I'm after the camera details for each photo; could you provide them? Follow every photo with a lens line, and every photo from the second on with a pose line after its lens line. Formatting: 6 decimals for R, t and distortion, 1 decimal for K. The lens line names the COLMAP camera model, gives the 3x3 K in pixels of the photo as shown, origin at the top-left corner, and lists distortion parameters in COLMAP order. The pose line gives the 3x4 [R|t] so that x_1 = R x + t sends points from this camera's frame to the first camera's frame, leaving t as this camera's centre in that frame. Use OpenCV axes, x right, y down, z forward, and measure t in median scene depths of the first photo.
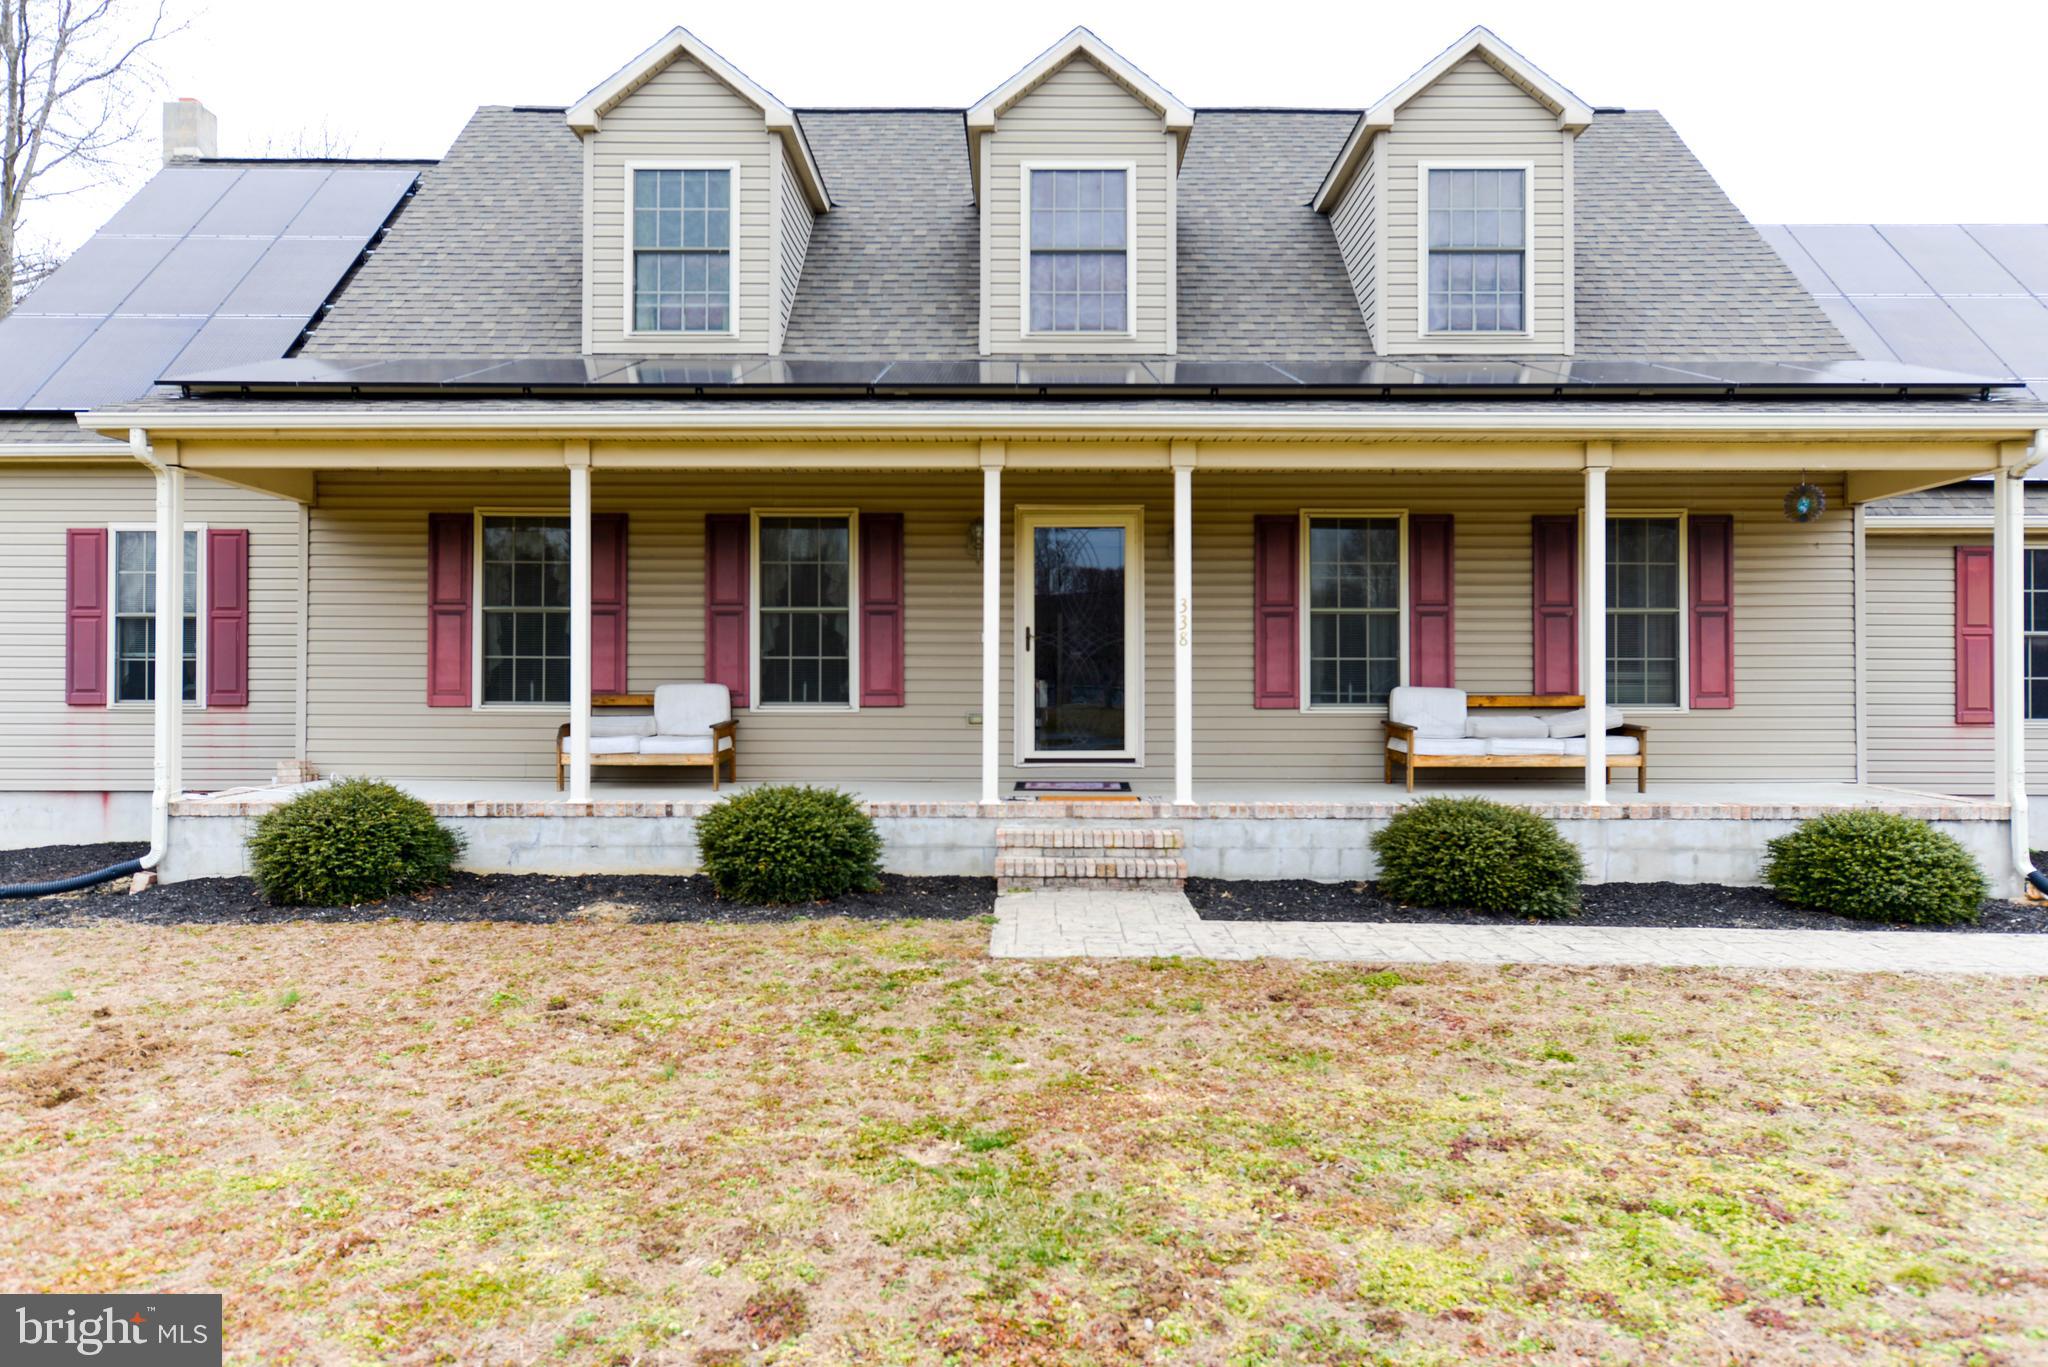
lens RADIAL K [[1371.1, 0, 1024.0], [0, 1371.1, 683.5], [0, 0, 1]] dist [-0.001296, 0.005678]
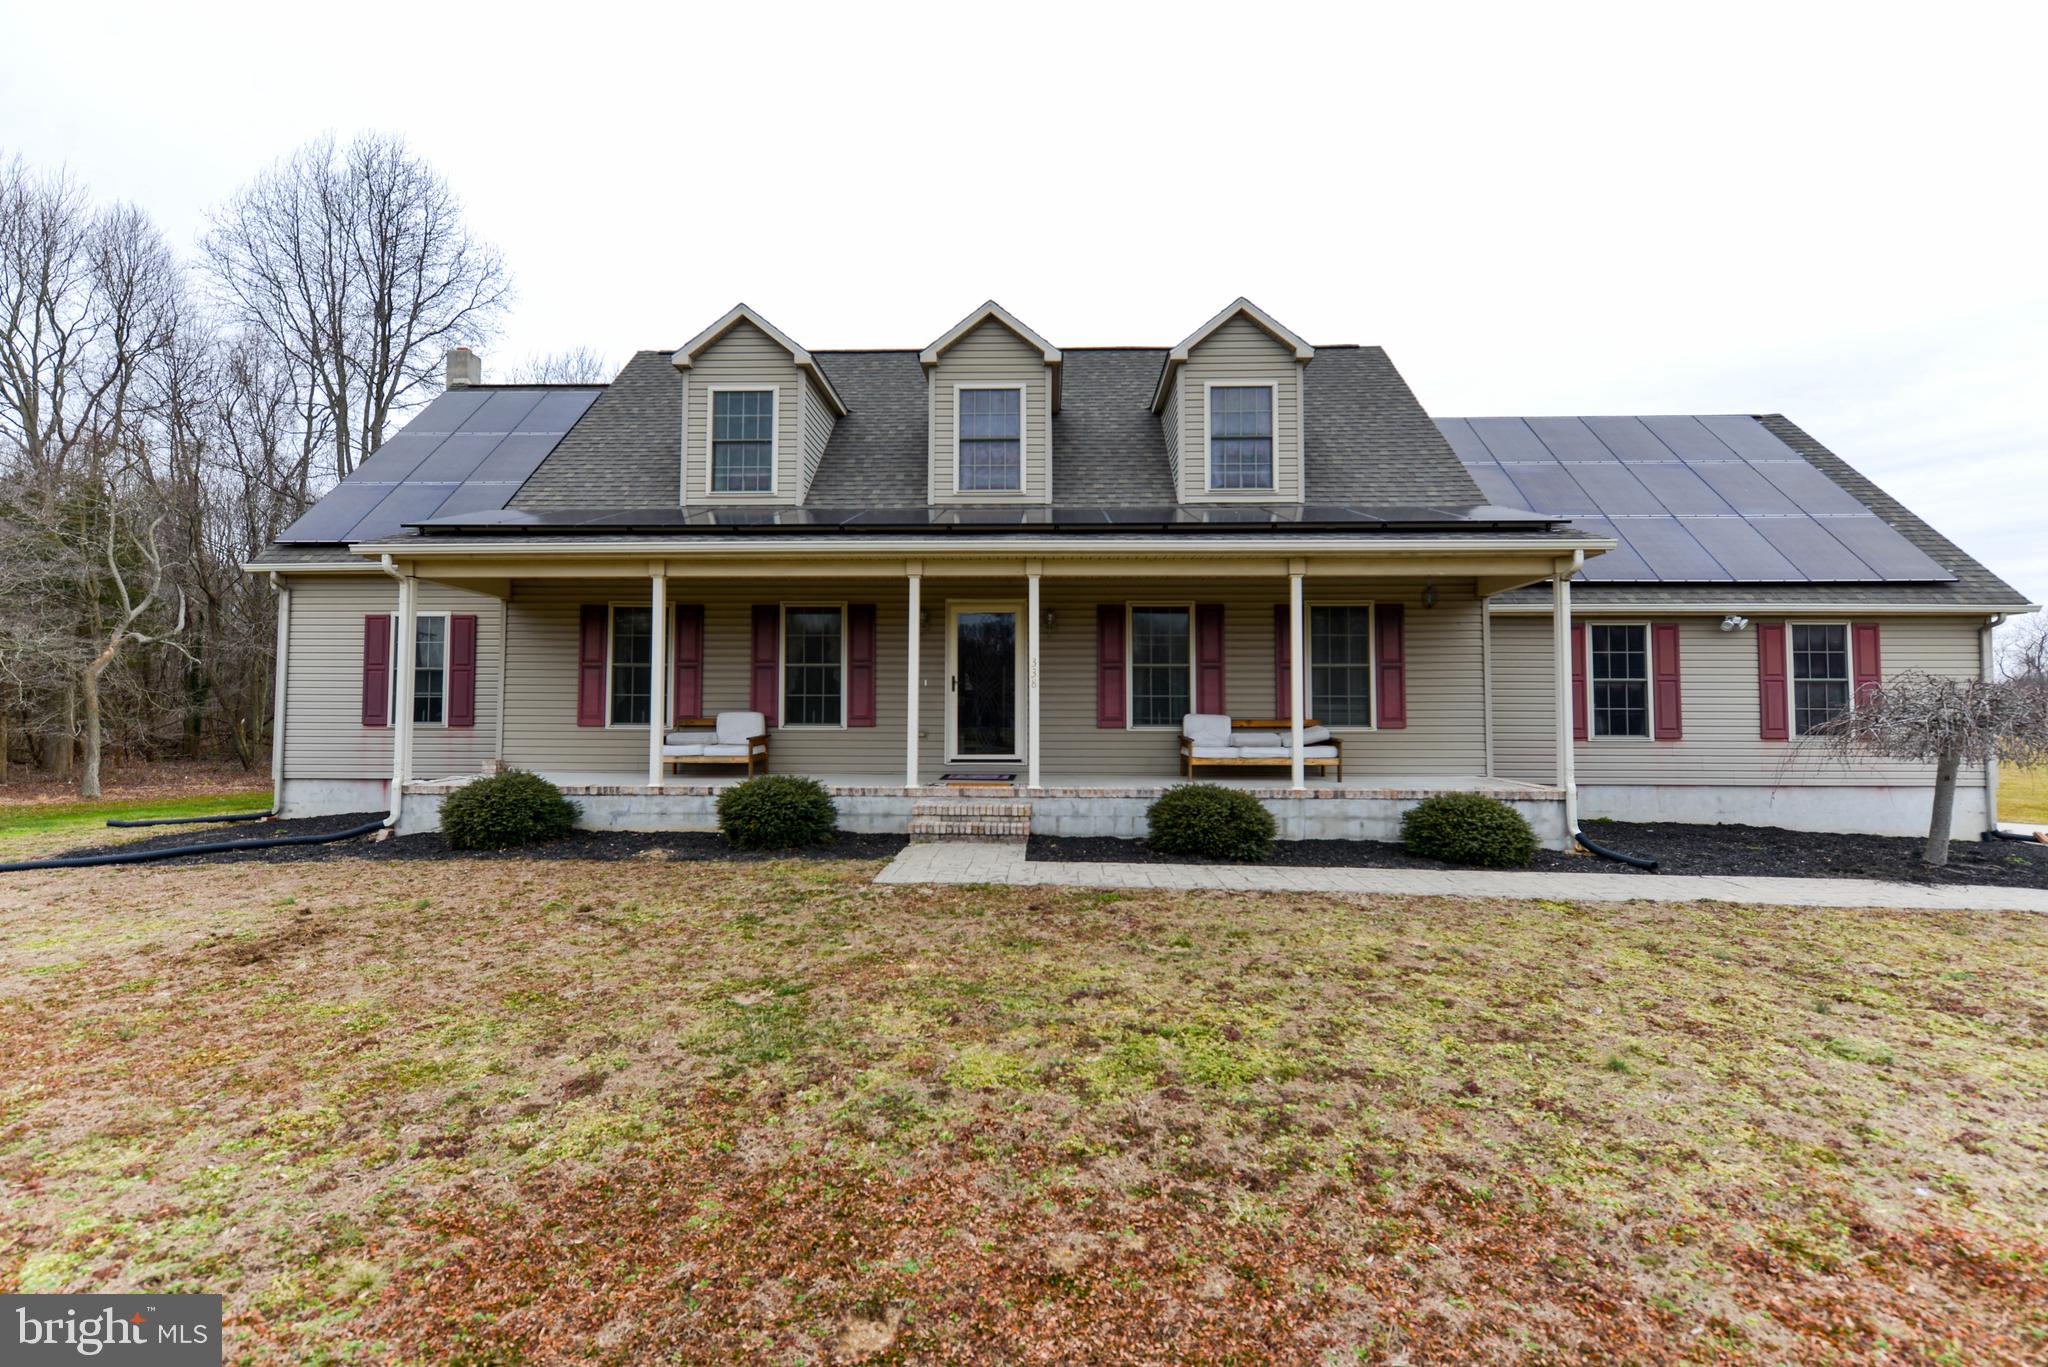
lens RADIAL K [[894.8, 0, 1024.0], [0, 894.8, 683.5], [0, 0, 1]] dist [0.000170, -0.000546]
pose [[0.999645, -0.000249, -0.026639, 0.111462], [-0.000628, 0.999458, -0.032899, 0.001283], [0.026633, 0.032904, 0.999104, -0.027393]]
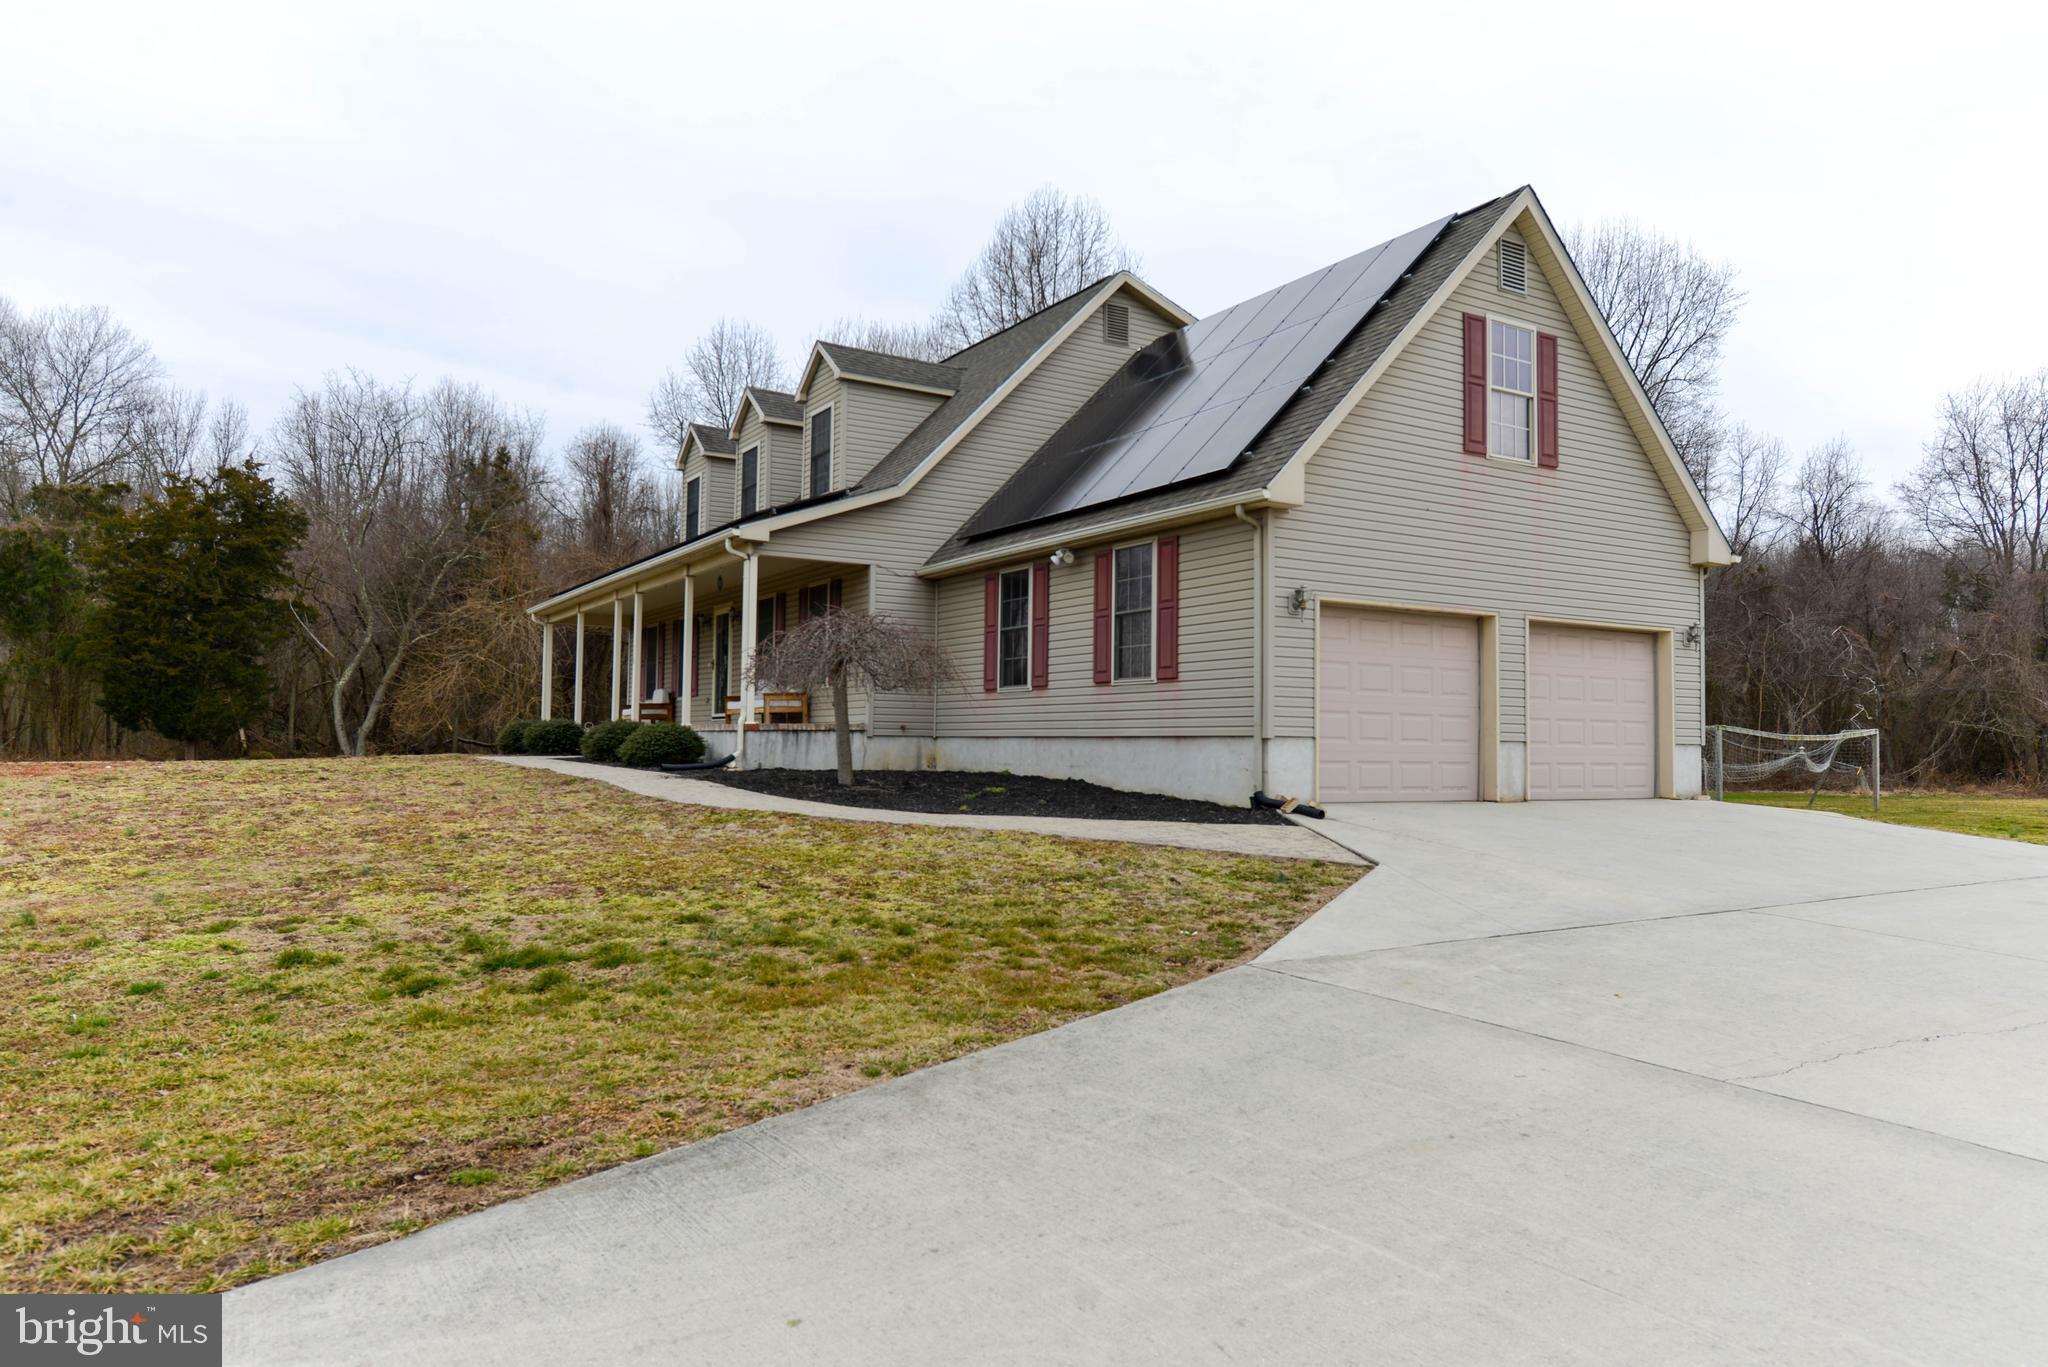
lens RADIAL K [[1356.3, 0, 1024.0], [0, 1356.3, 683.5], [0, 0, 1]] dist [-0.002849, 0.001965]
pose [[0.527924, -0.034921, -0.848573, 2.204220], [0.003254, 0.999230, -0.039096, 0.090962], [0.849285, 0.017878, 0.527631, 0.249596]]
